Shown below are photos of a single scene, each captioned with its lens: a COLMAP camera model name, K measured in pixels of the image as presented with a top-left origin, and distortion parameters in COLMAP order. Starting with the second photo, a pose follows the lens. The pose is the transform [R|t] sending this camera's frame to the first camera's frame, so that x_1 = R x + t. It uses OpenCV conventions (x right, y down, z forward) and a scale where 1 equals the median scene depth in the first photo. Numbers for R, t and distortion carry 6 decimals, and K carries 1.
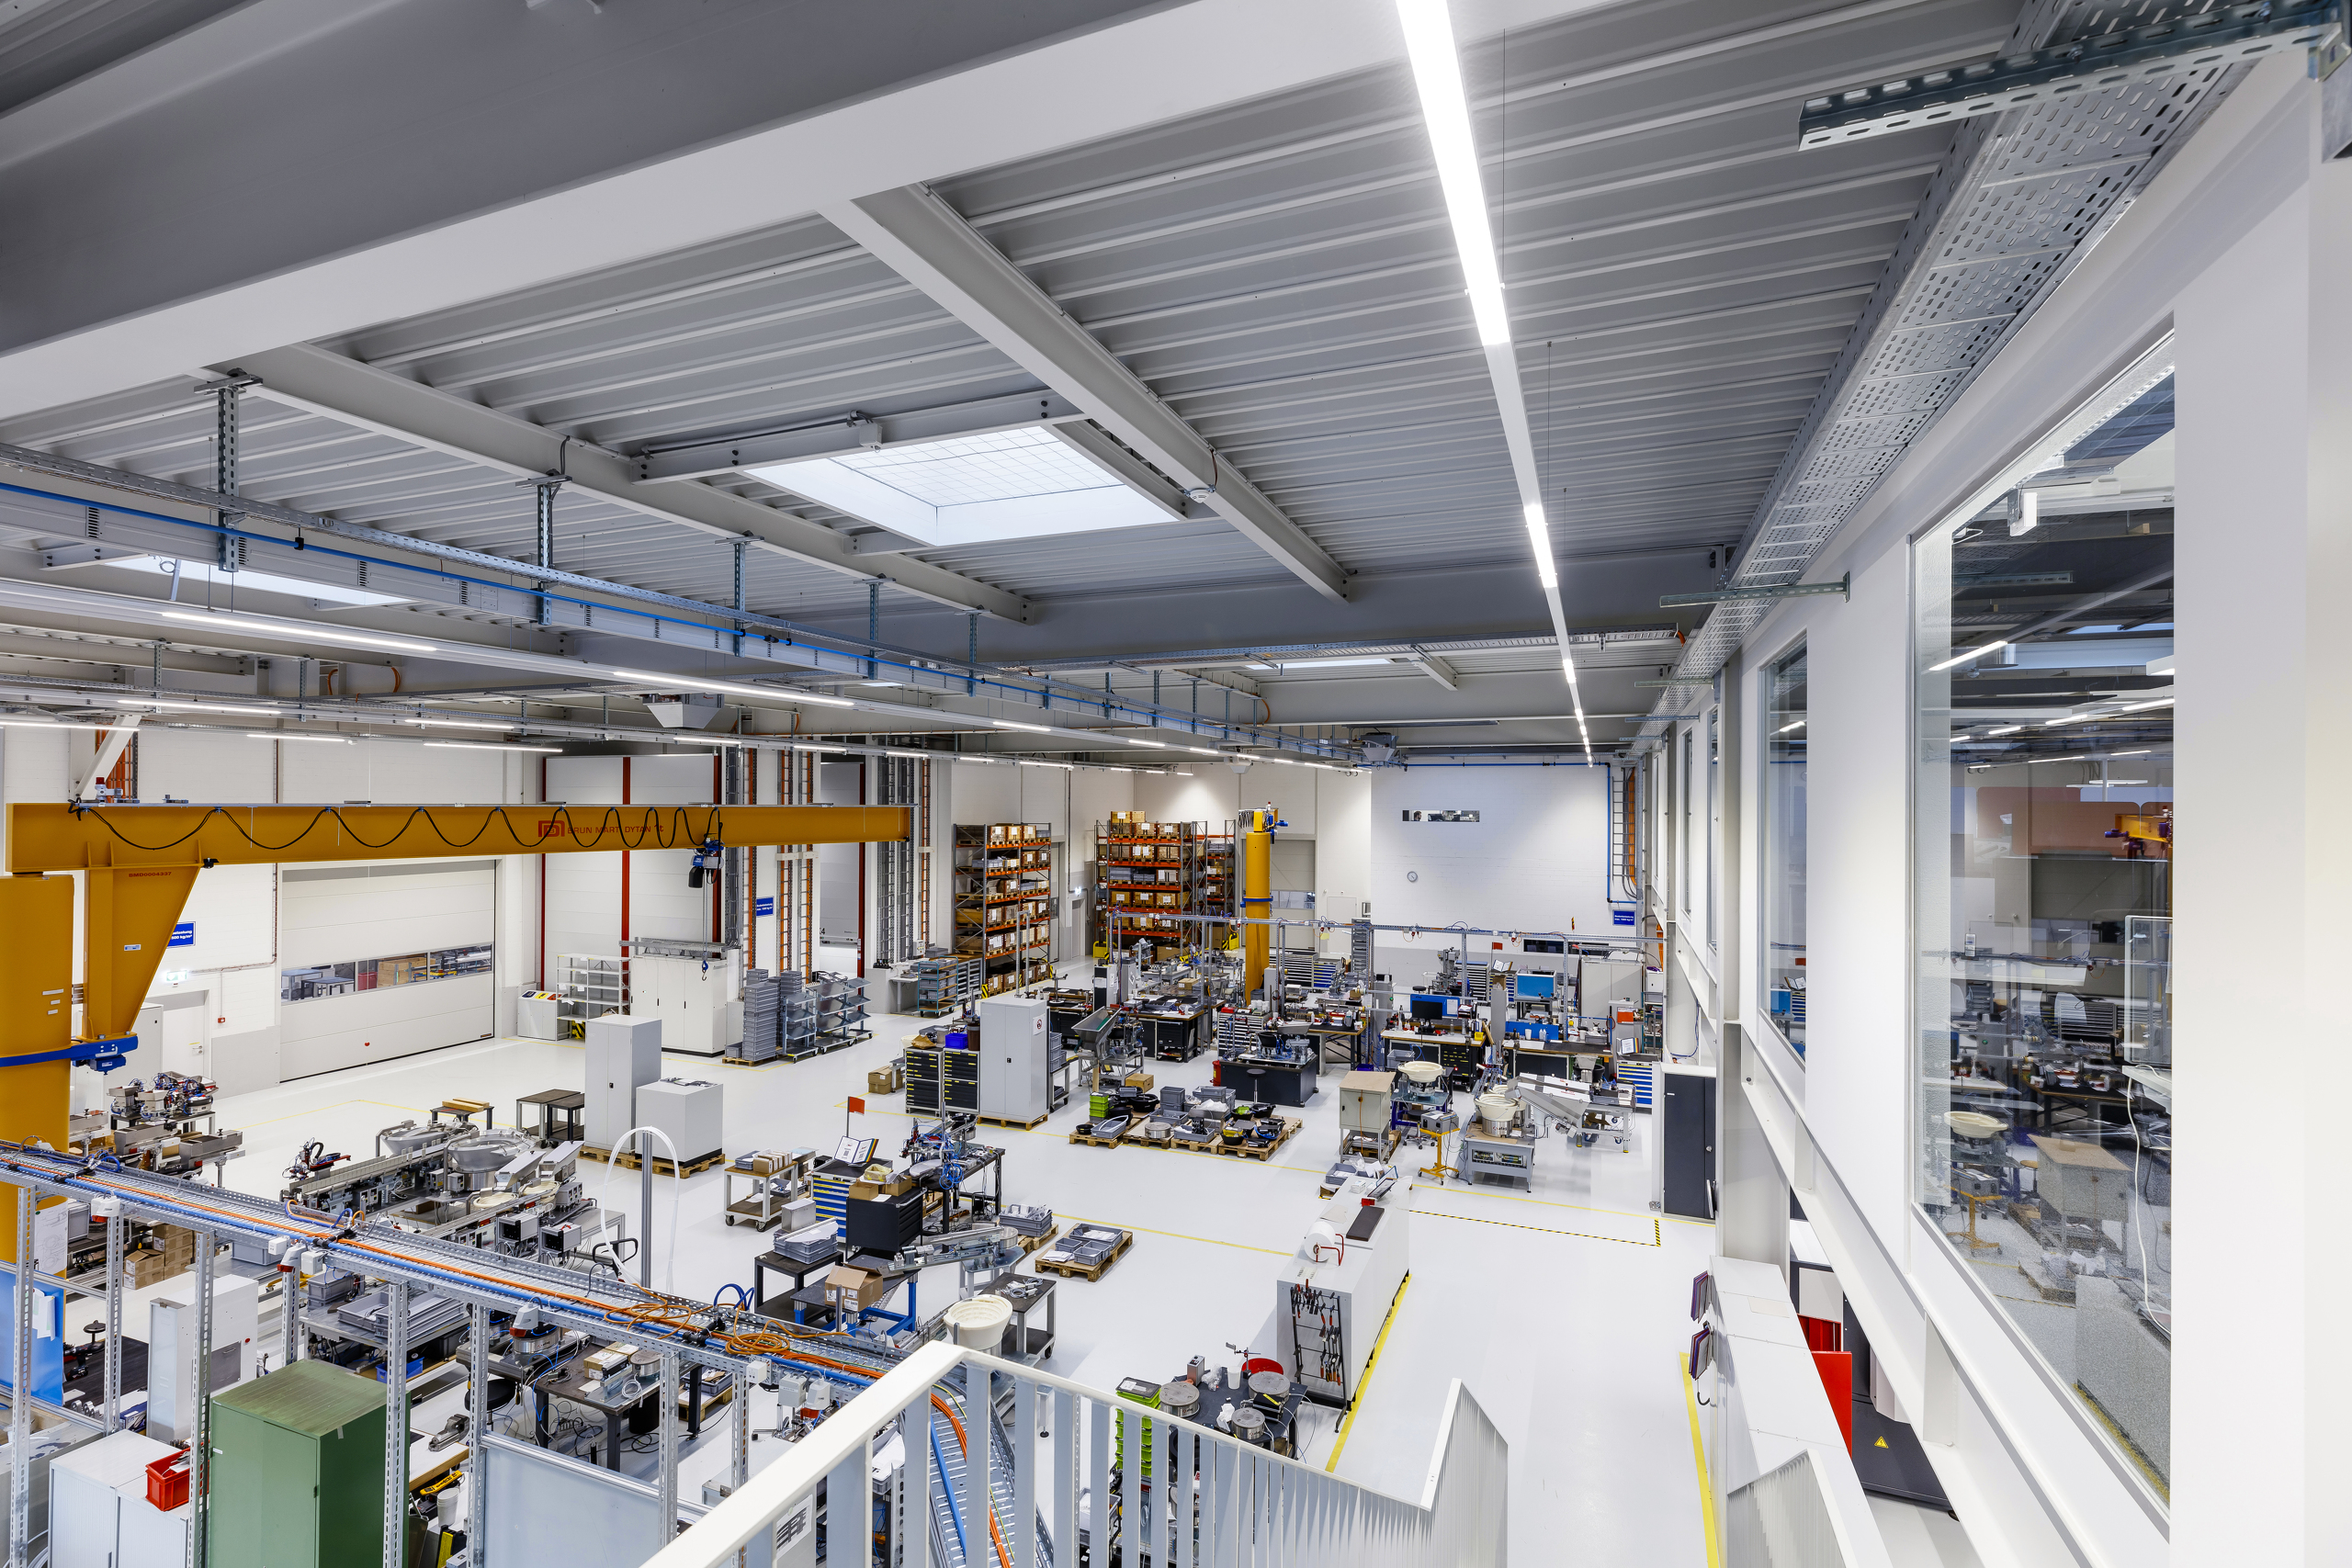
lens RADIAL K [[1047.3, 0, 1176.0], [0, 1047.3, 784.0], [0, 0, 1]] dist [0.000421, 0.000172]
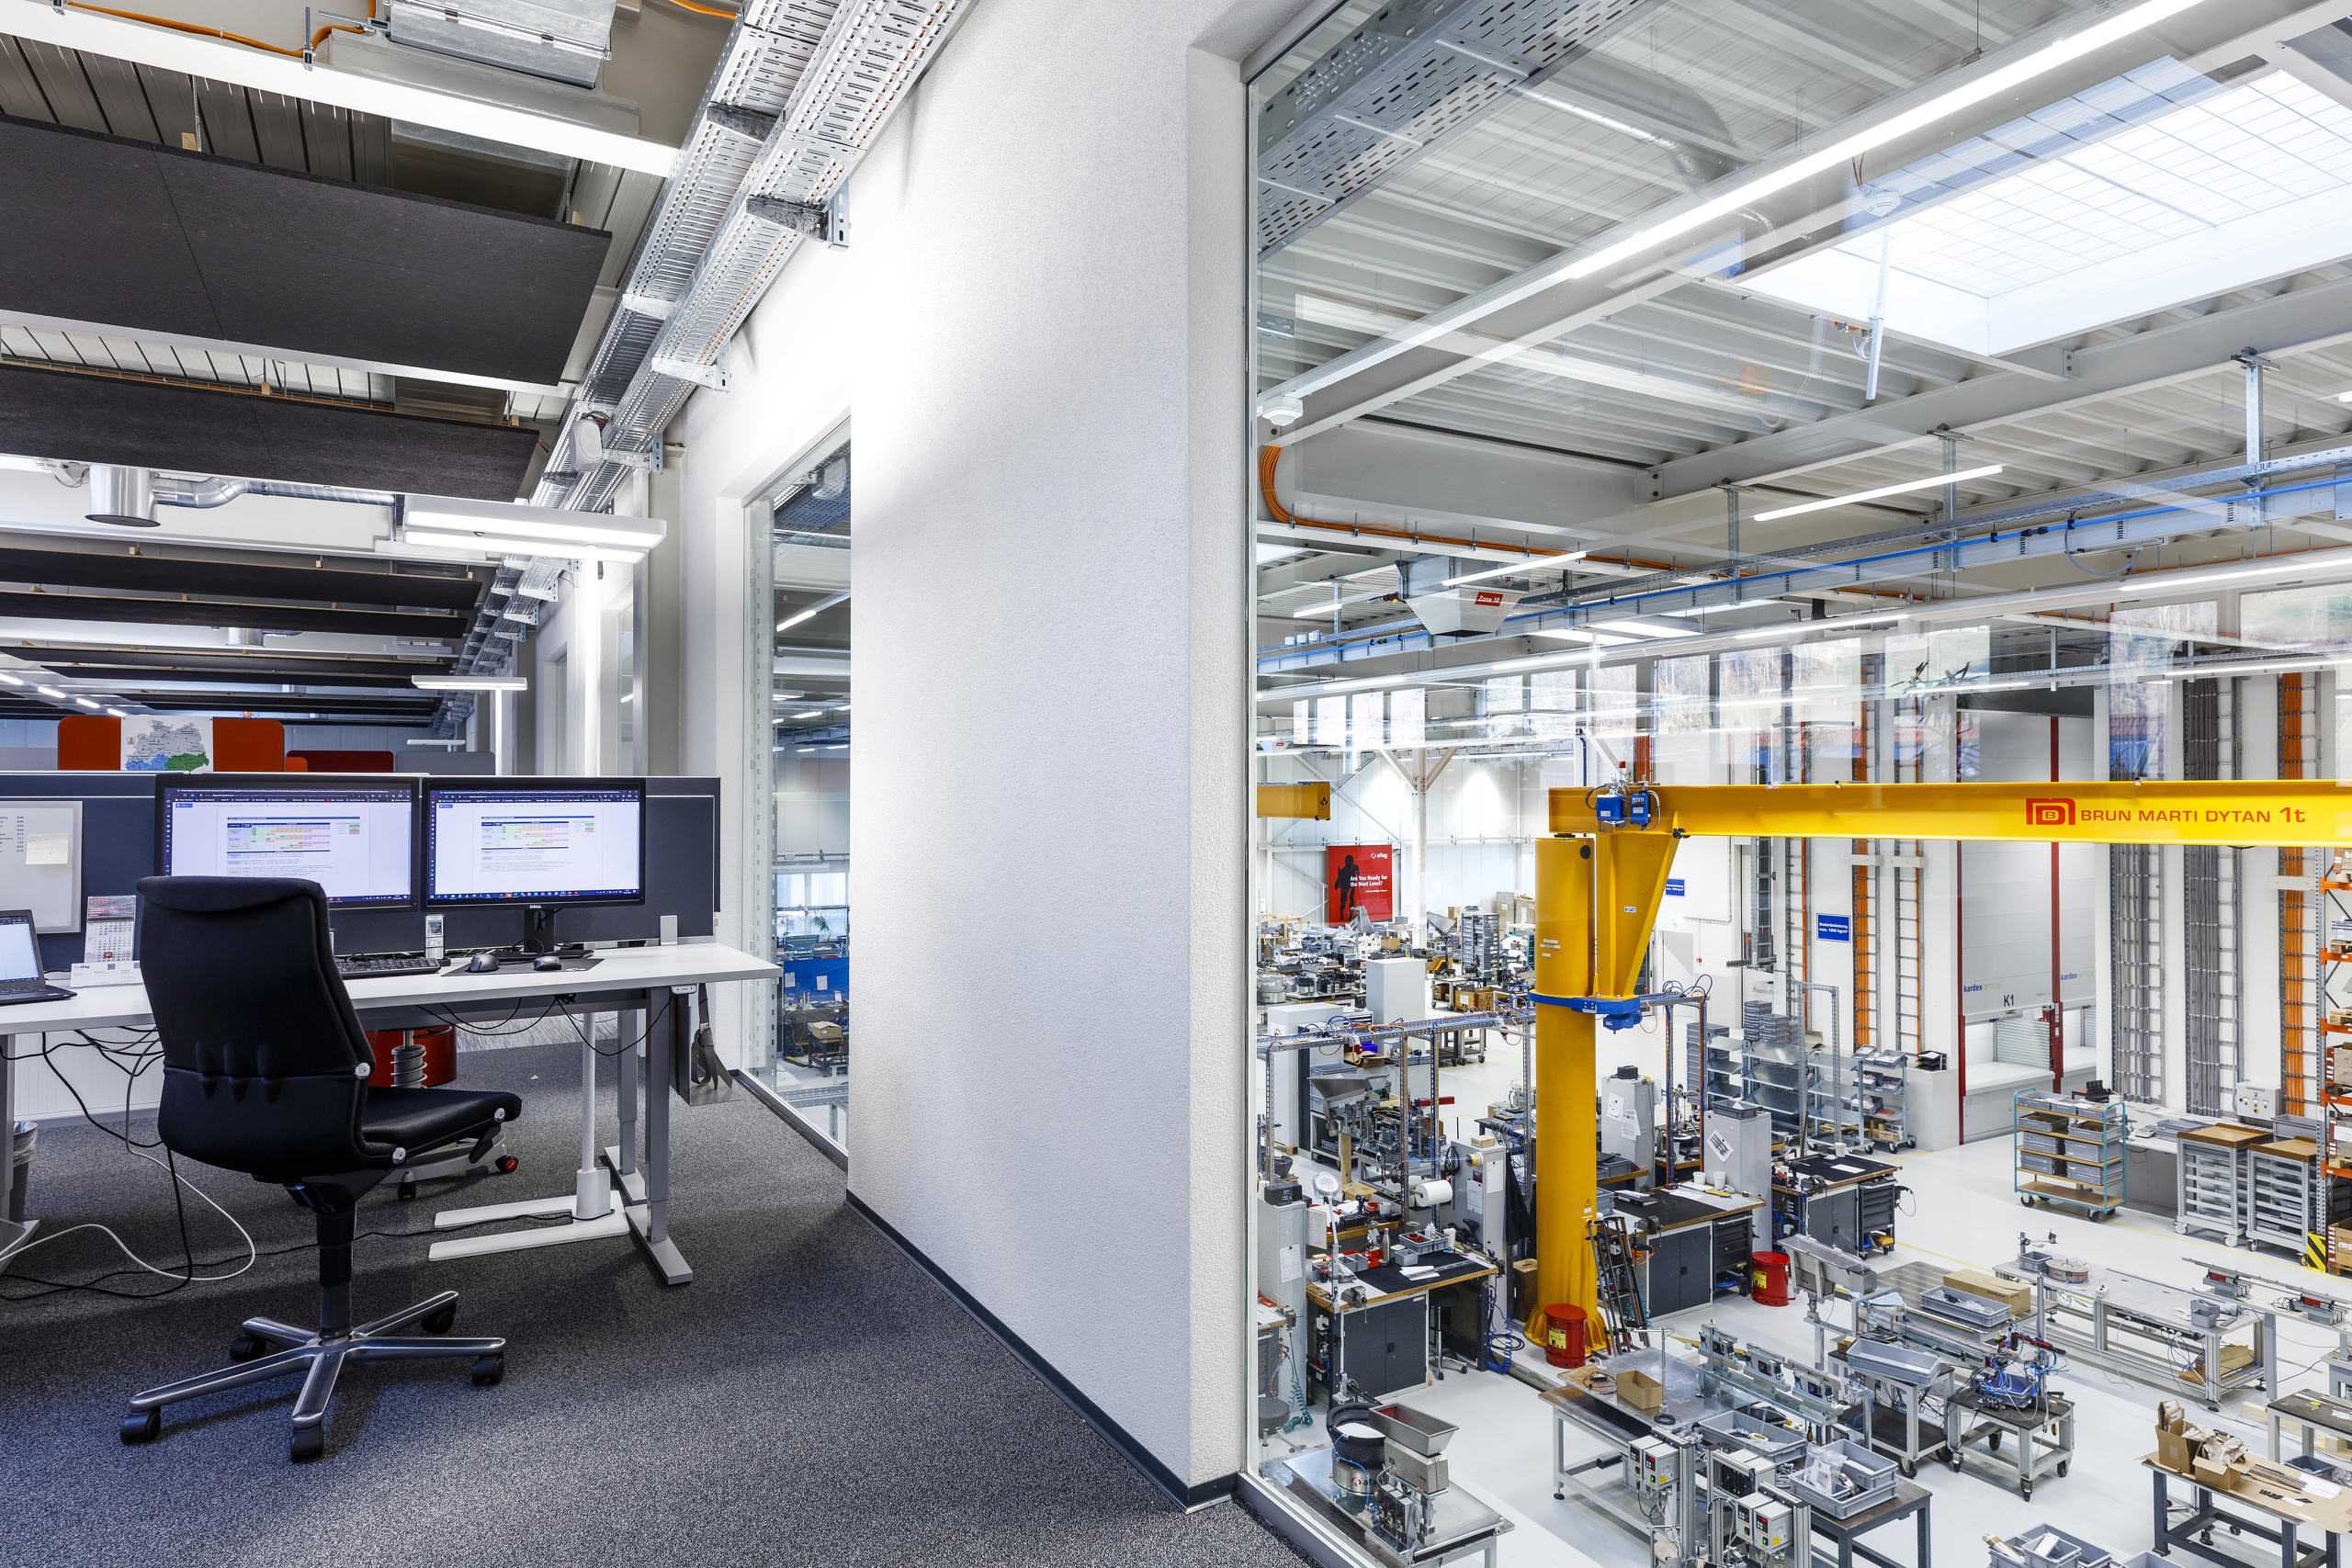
lens RADIAL K [[1492.8, 0, 1176.0], [0, 1492.8, 784.0], [0, 0, 1]] dist [-0.001274, -0.000585]
pose [[-0.580644, -0.007282, -0.814125, 0.673183], [0.005903, 0.999896, -0.013153, 0.031459], [0.814136, -0.012443, -0.580540, 1.222214]]
